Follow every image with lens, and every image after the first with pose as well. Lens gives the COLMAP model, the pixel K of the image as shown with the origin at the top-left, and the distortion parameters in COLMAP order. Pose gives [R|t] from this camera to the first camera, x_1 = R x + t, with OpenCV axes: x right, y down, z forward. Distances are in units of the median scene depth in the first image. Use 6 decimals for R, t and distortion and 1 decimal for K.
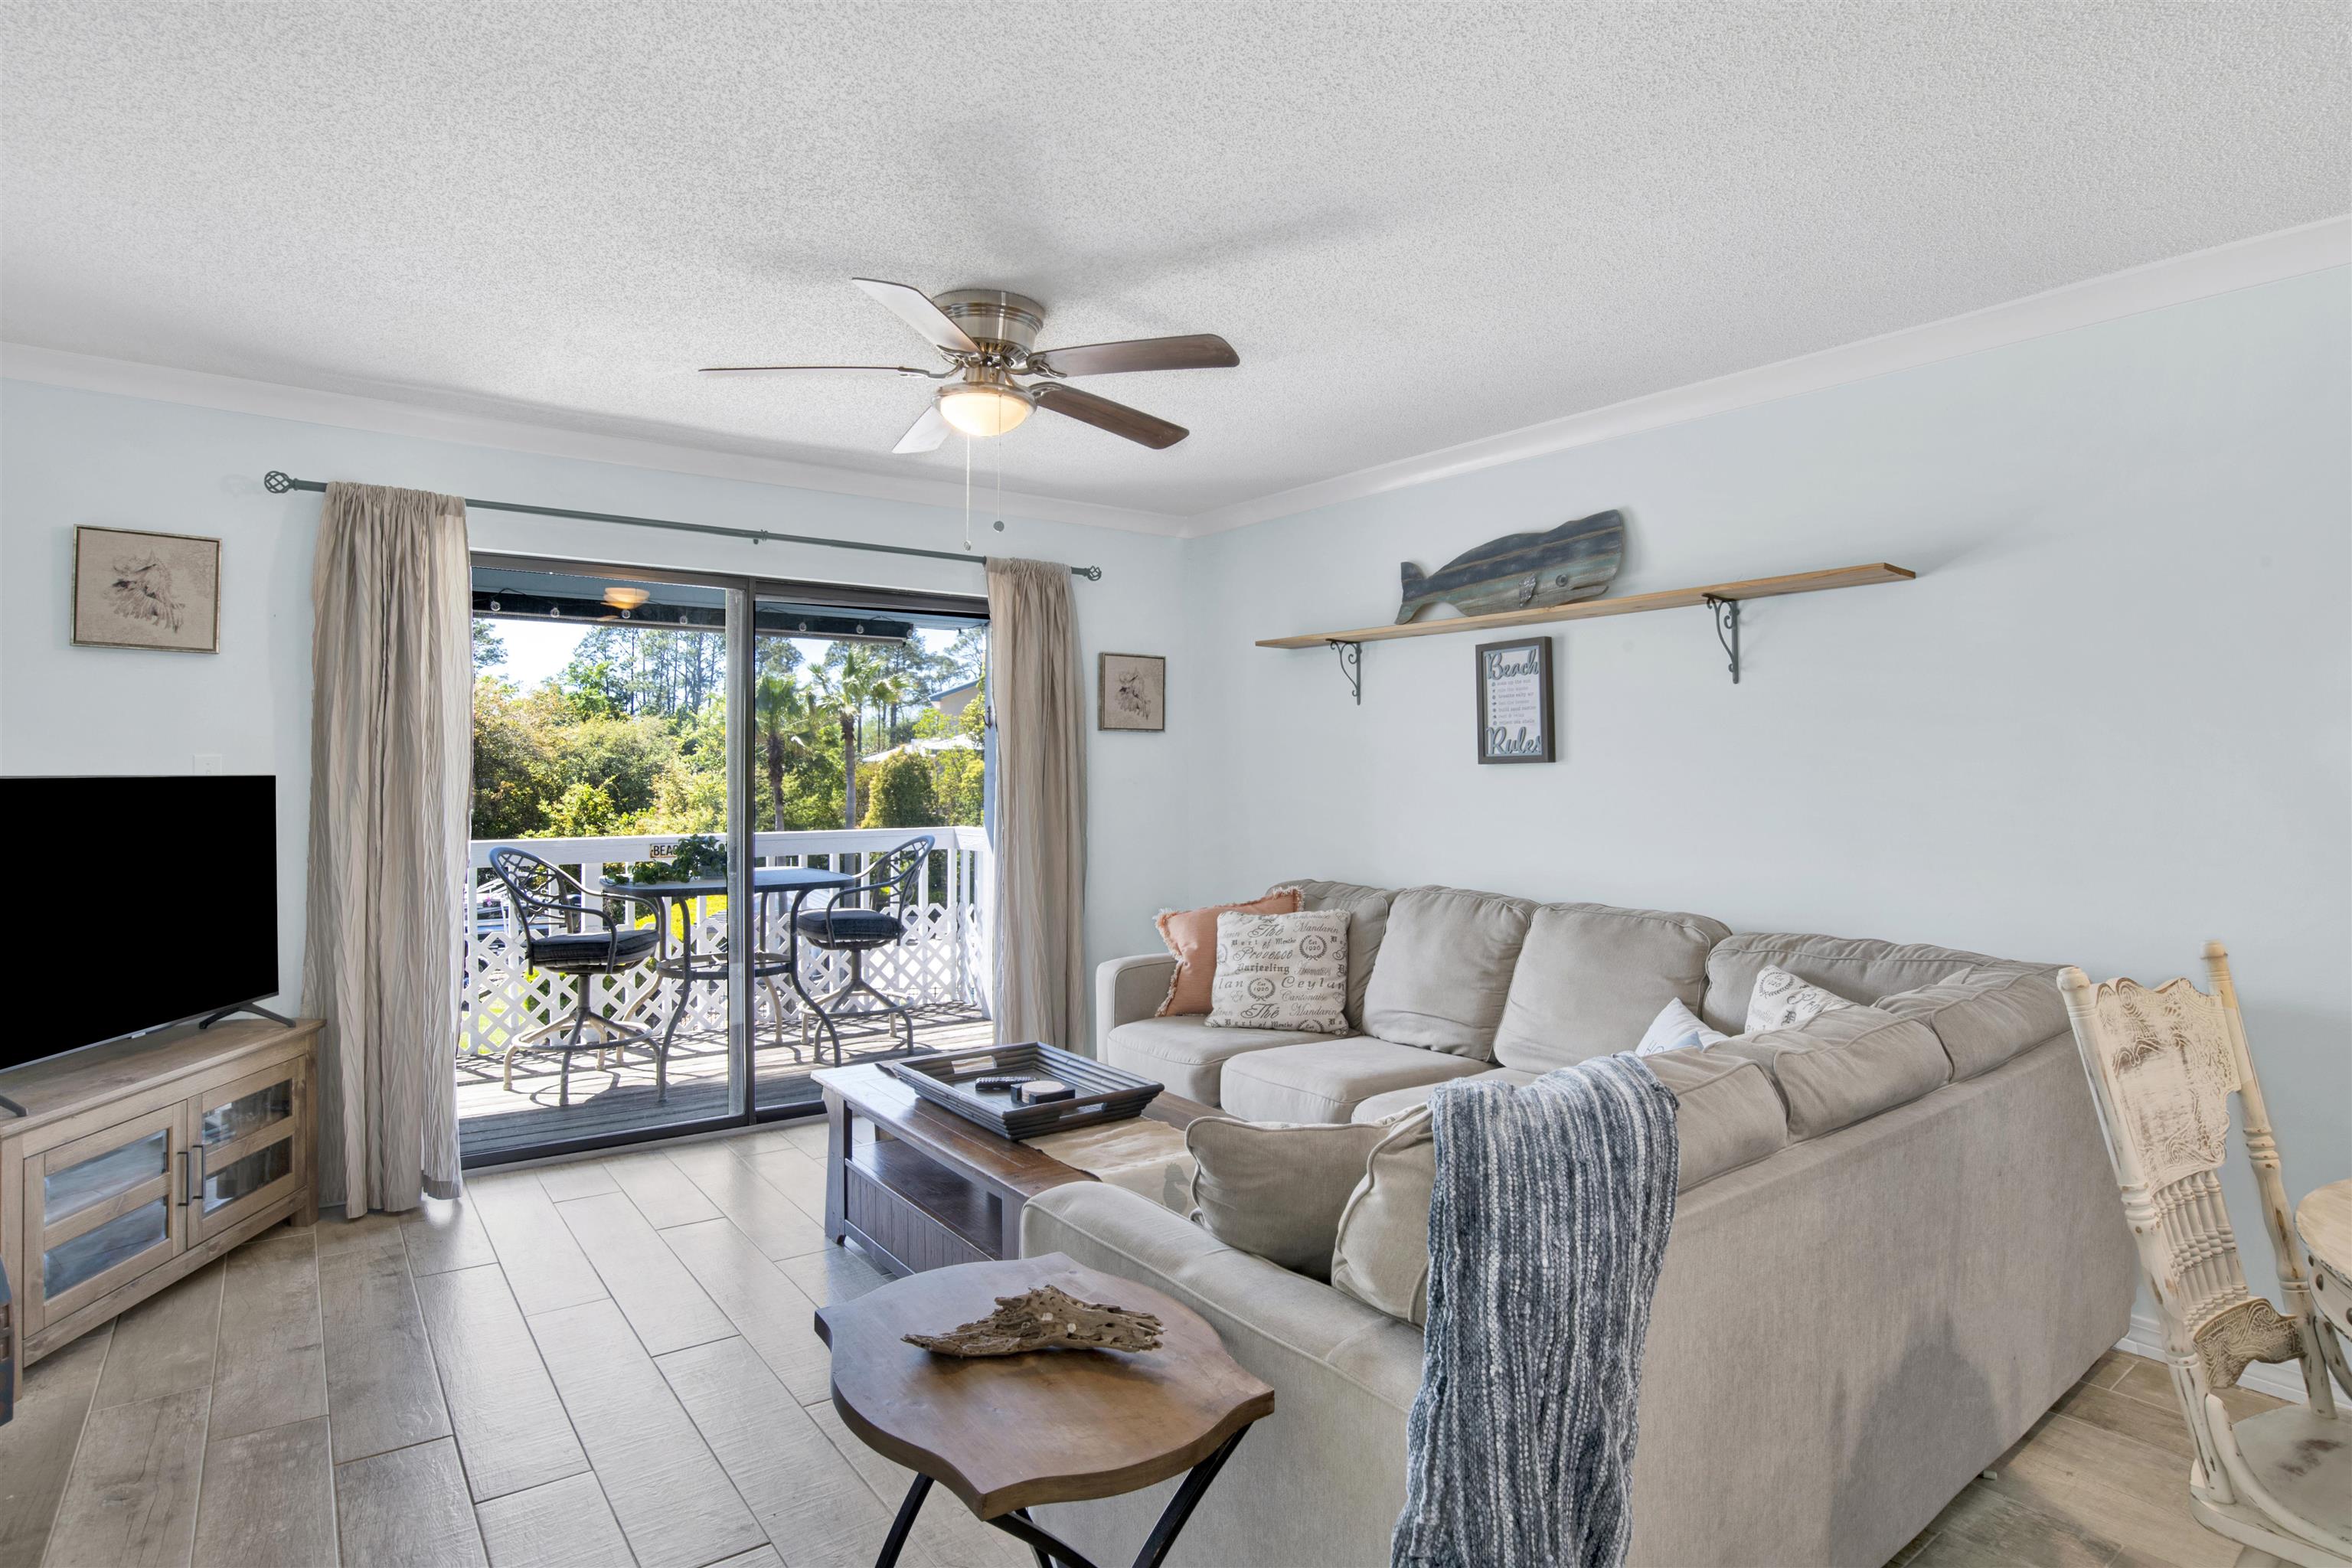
lens RADIAL K [[1257.2, 0, 1182.6], [0, 1257.2, 775.0], [0, 0, 1]] dist [-0.072568, 0.028717]
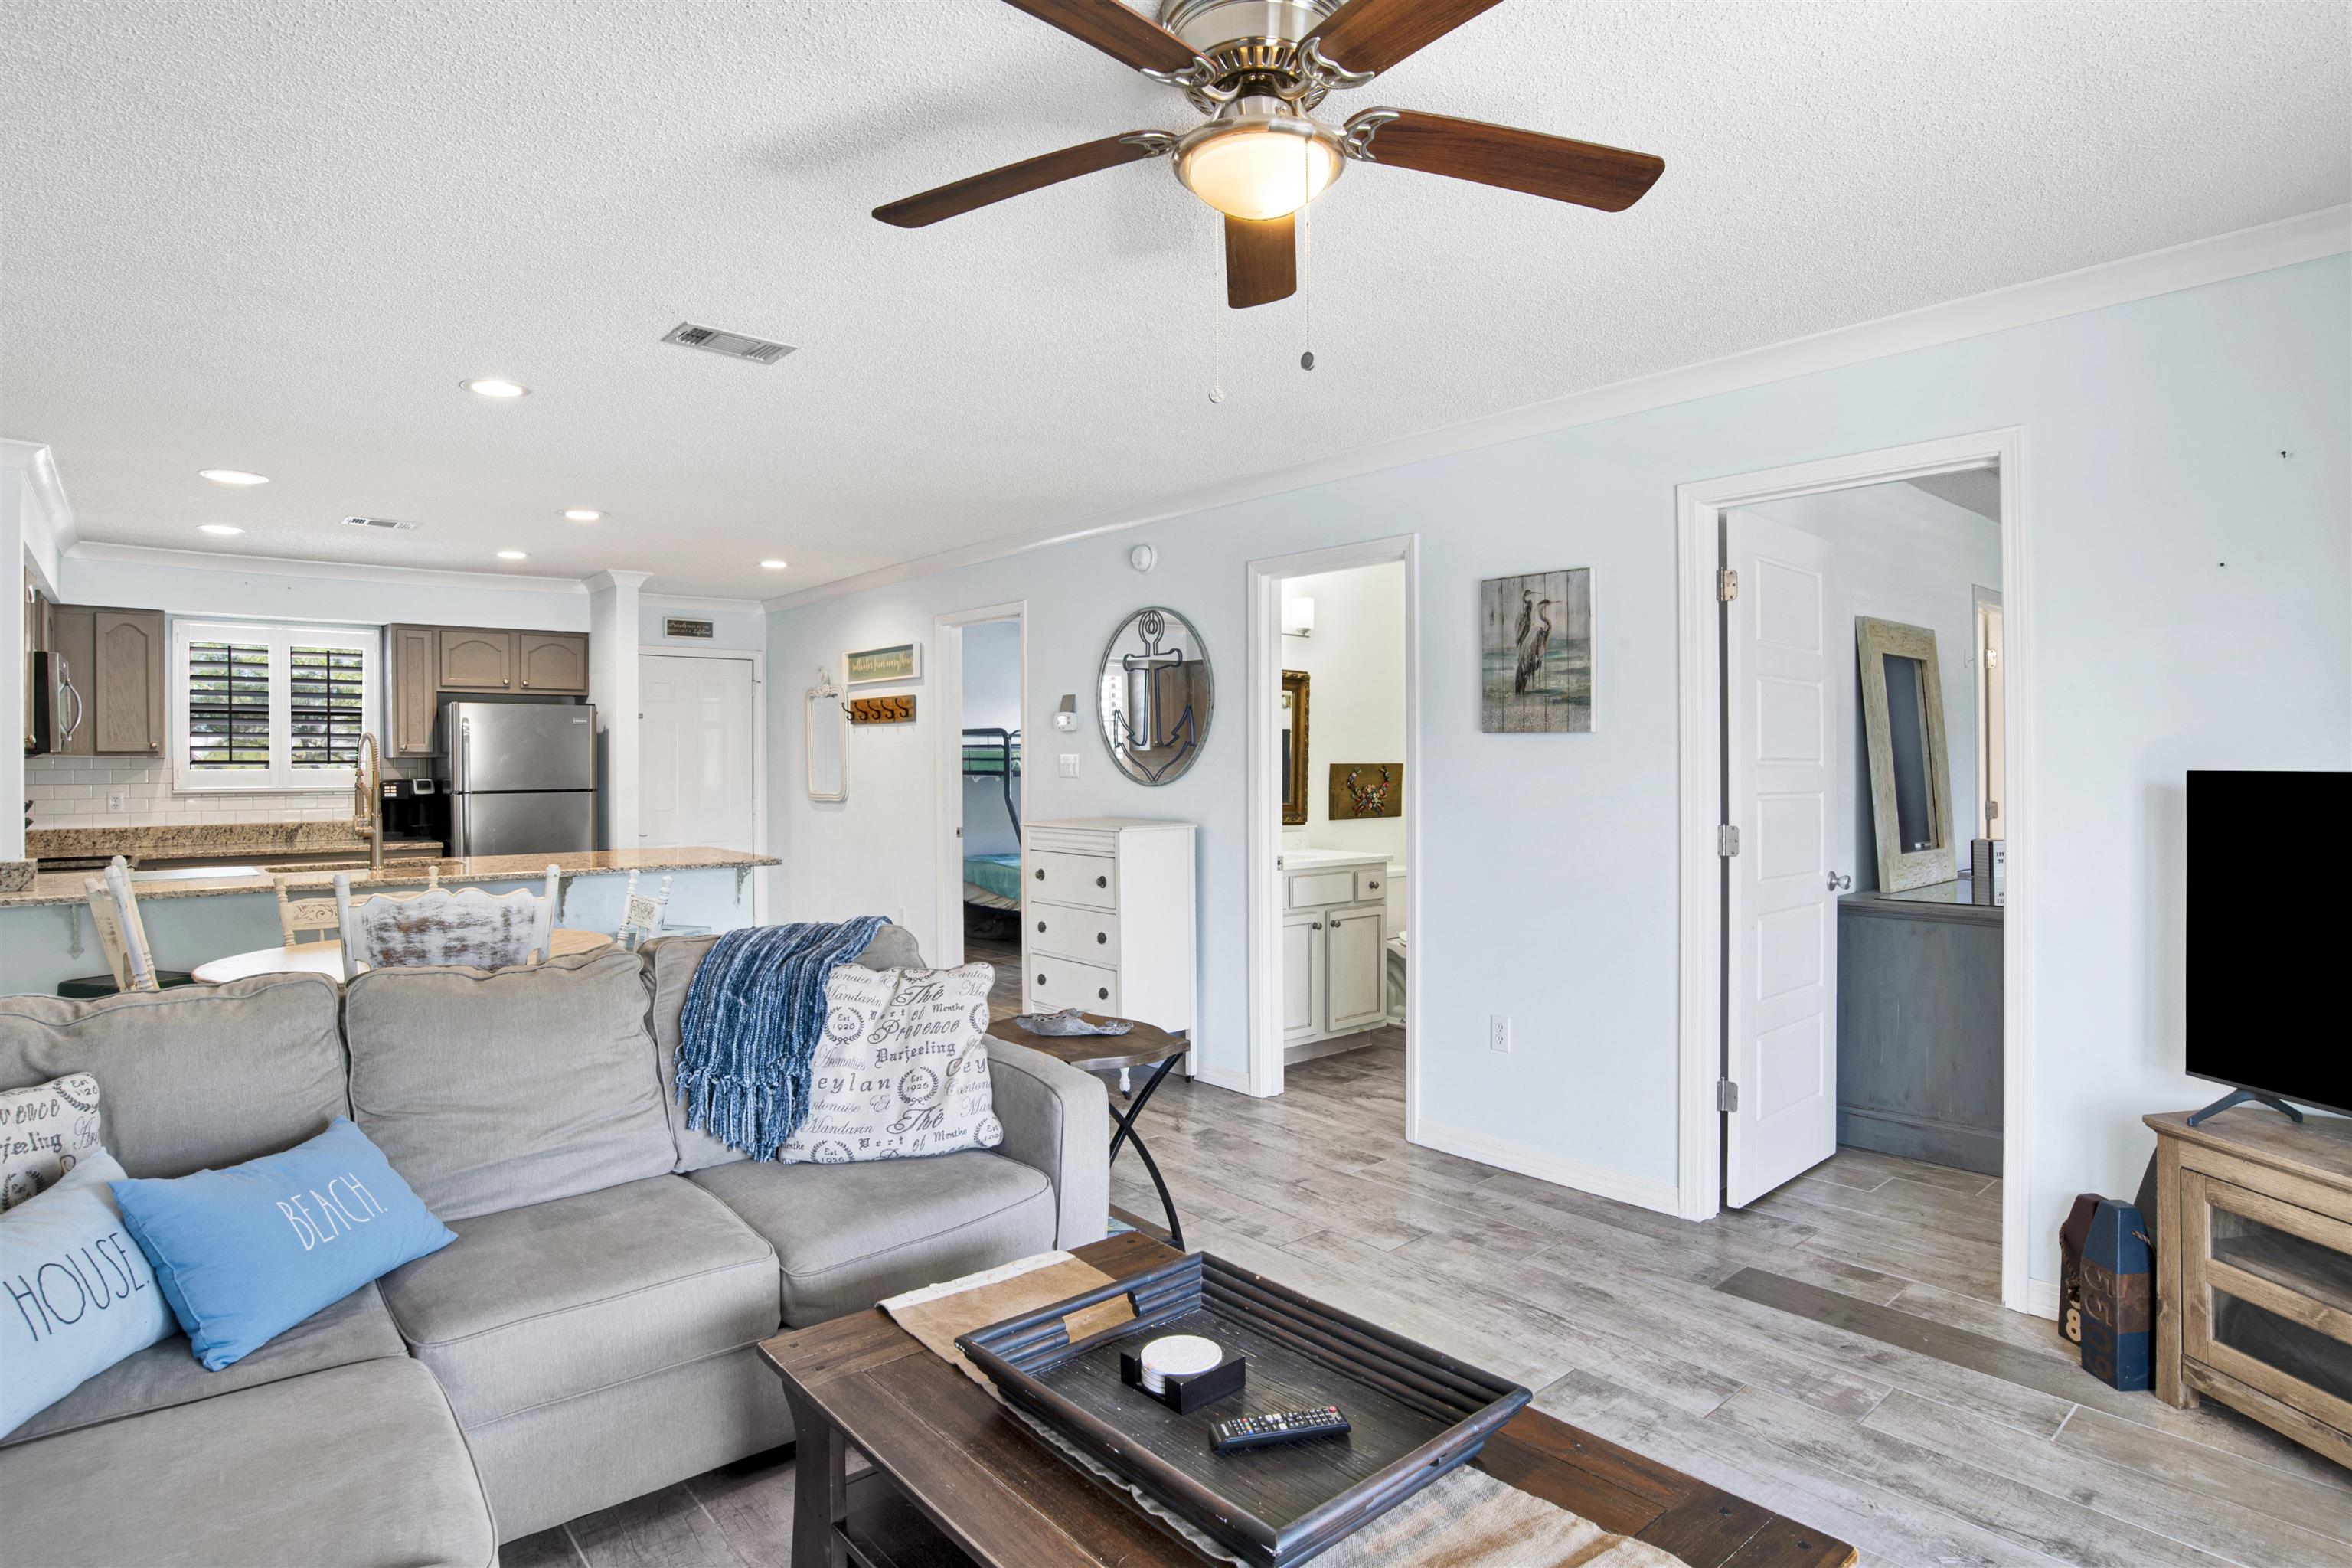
lens RADIAL K [[1257.2, 0, 1182.6], [0, 1257.2, 775.0], [0, 0, 1]] dist [-0.072568, 0.028717]
pose [[-0.997435, 0.000189, -0.071585, -0.060717], [-0.000385, 0.999968, 0.008004, -0.002173], [0.071584, 0.008011, -0.997402, 1.252509]]
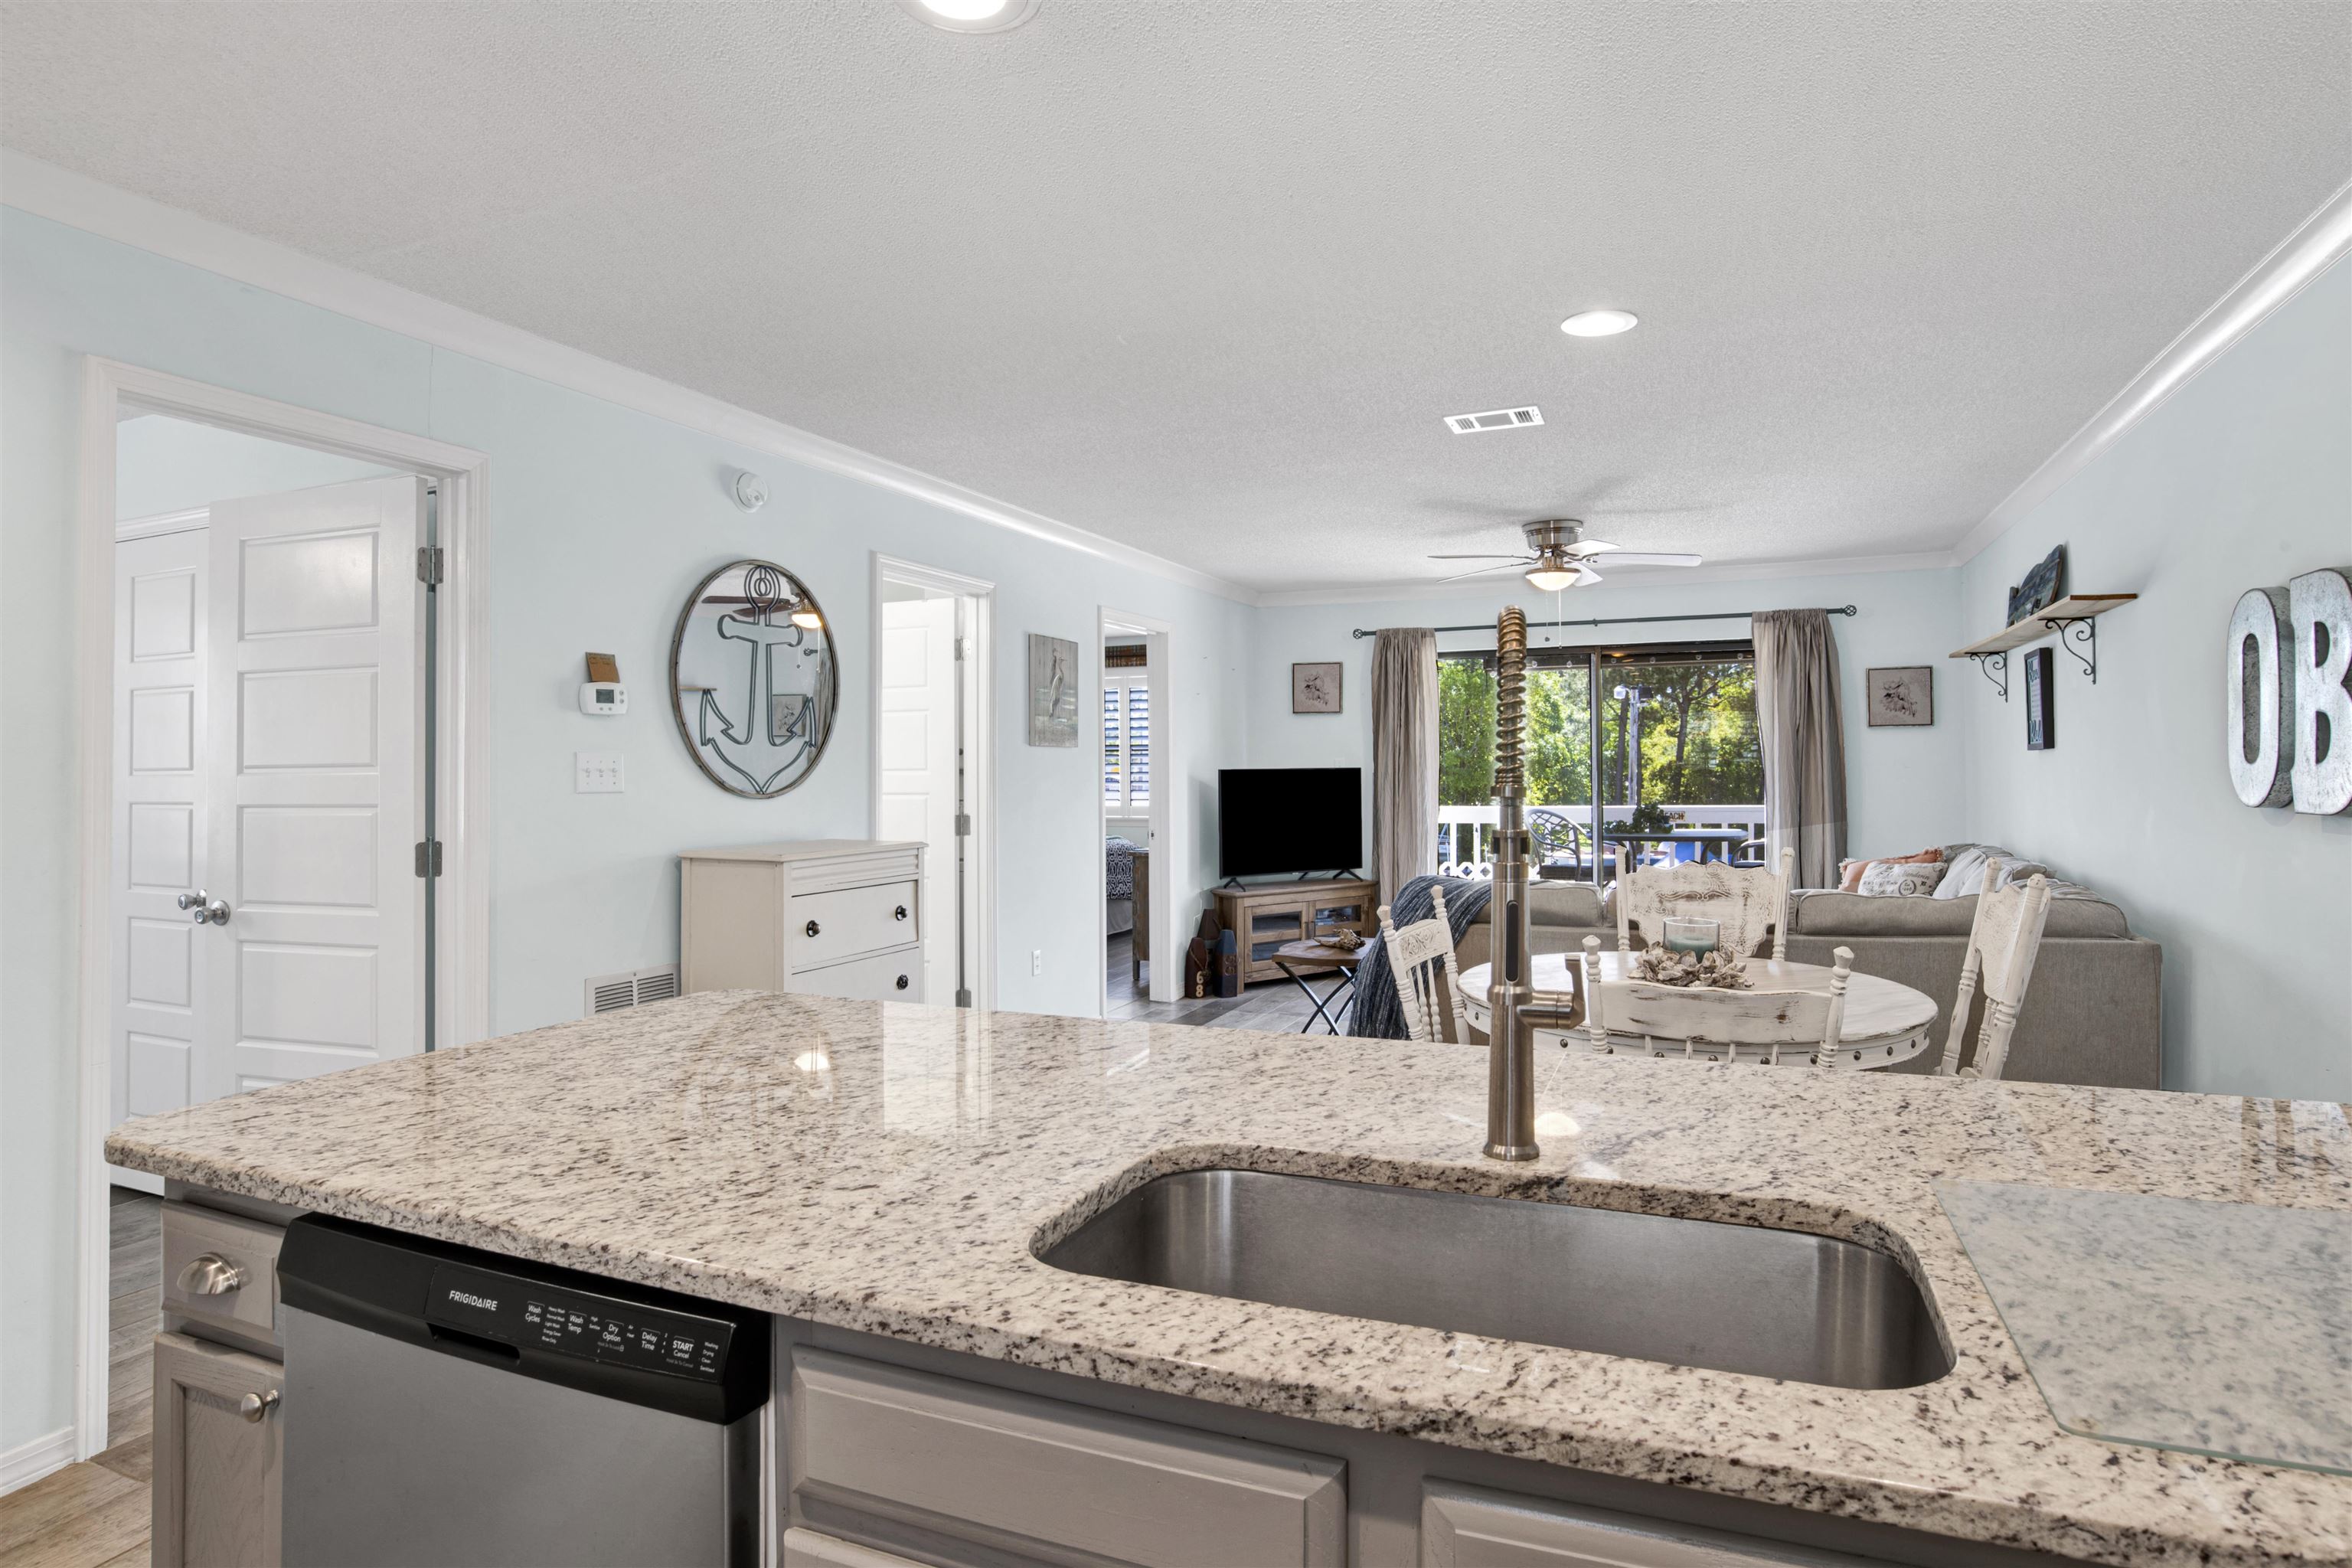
lens RADIAL K [[1259.9, 0, 1203.6], [0, 1259.9, 774.8], [0, 0, 1]] dist [-0.043377, 0.001038]
pose [[0.513159, -0.002833, -0.858289, 0.966904], [0.011195, 0.999932, 0.003392, 0.002456], [0.858221, -0.011349, 0.513156, -0.370526]]
